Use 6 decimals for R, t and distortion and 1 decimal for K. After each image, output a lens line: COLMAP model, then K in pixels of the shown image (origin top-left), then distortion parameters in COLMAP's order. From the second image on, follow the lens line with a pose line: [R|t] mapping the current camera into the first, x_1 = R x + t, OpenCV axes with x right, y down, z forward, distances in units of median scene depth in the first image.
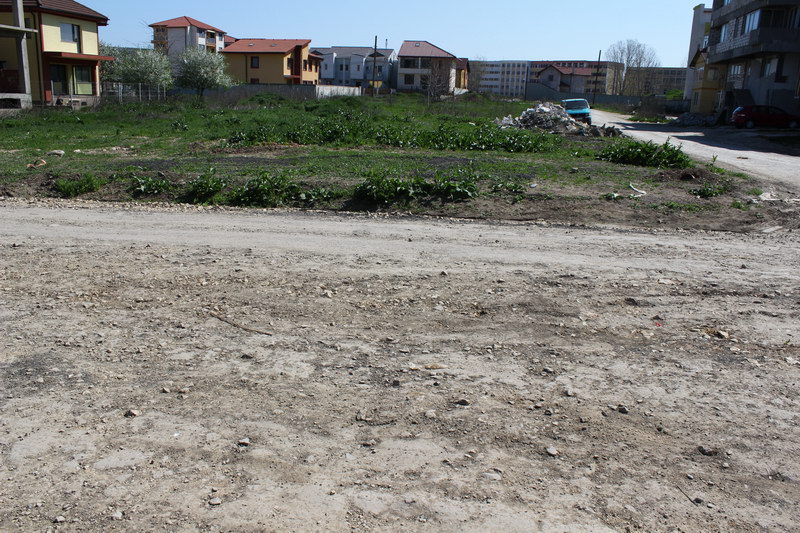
lens RADIAL K [[676.3, 0, 403.3], [0, 676.3, 270.8], [0, 0, 1]] dist [-0.158508, 0.137278]
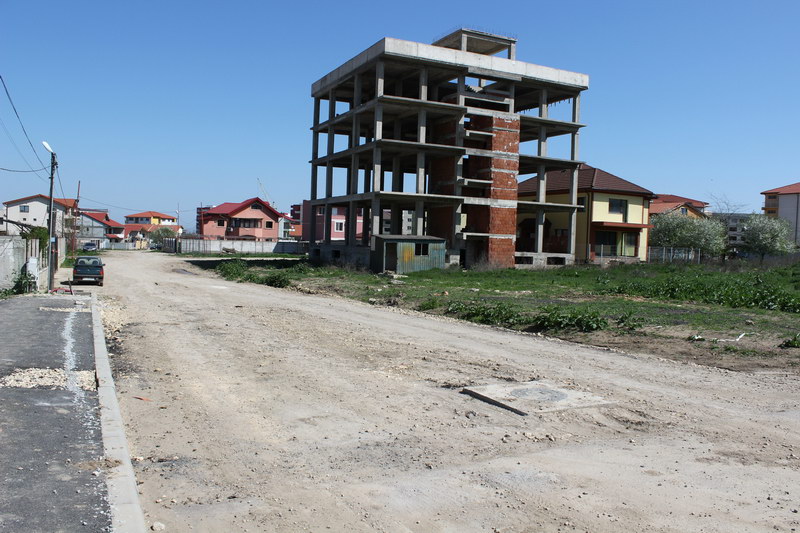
lens RADIAL K [[676.3, 0, 402.9], [0, 676.3, 271.0], [0, 0, 1]] dist [-0.158508, 0.137278]
pose [[0.615950, 0.020465, -0.787519, 0.243453], [-0.210457, 0.967604, -0.139462, 0.012027], [0.759153, 0.251640, 0.600303, -0.032872]]
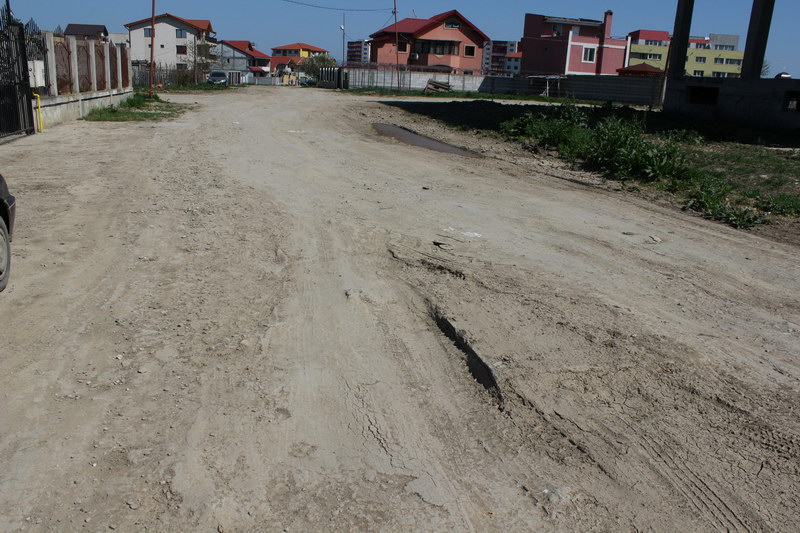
lens RADIAL K [[676.3, 0, 402.6], [0, 676.3, 265.8], [0, 0, 1]] dist [-0.158508, 0.137278]
pose [[0.434939, 0.233658, -0.869616, -0.534788], [-0.260556, 0.957090, 0.126844, -0.043627], [0.861939, 0.171414, 0.477157, 0.187240]]
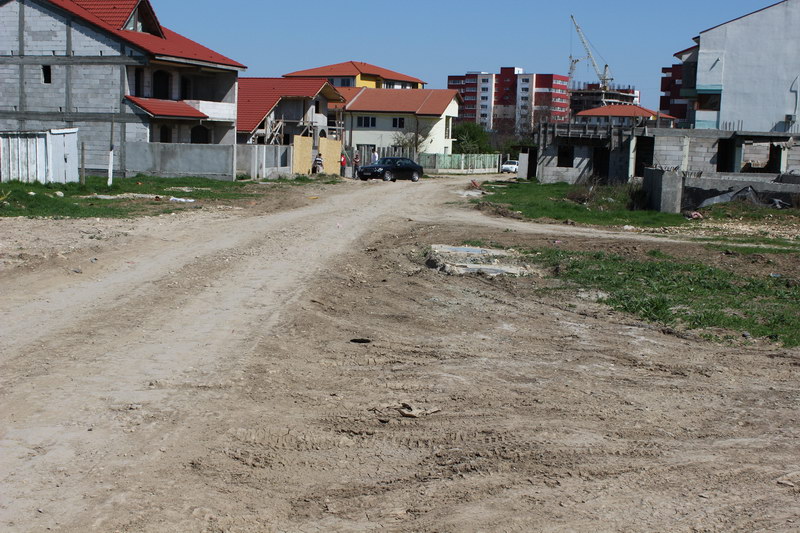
lens RADIAL K [[1045.9, 0, 397.3], [0, 1045.9, 266.9], [0, 0, 1]] dist [-0.067955, 0.000000]
pose [[0.338961, 0.091333, -0.936357, -3.036473], [-0.259397, 0.965771, 0.000301, -0.297630], [0.904333, 0.242786, 0.351050, 0.917022]]
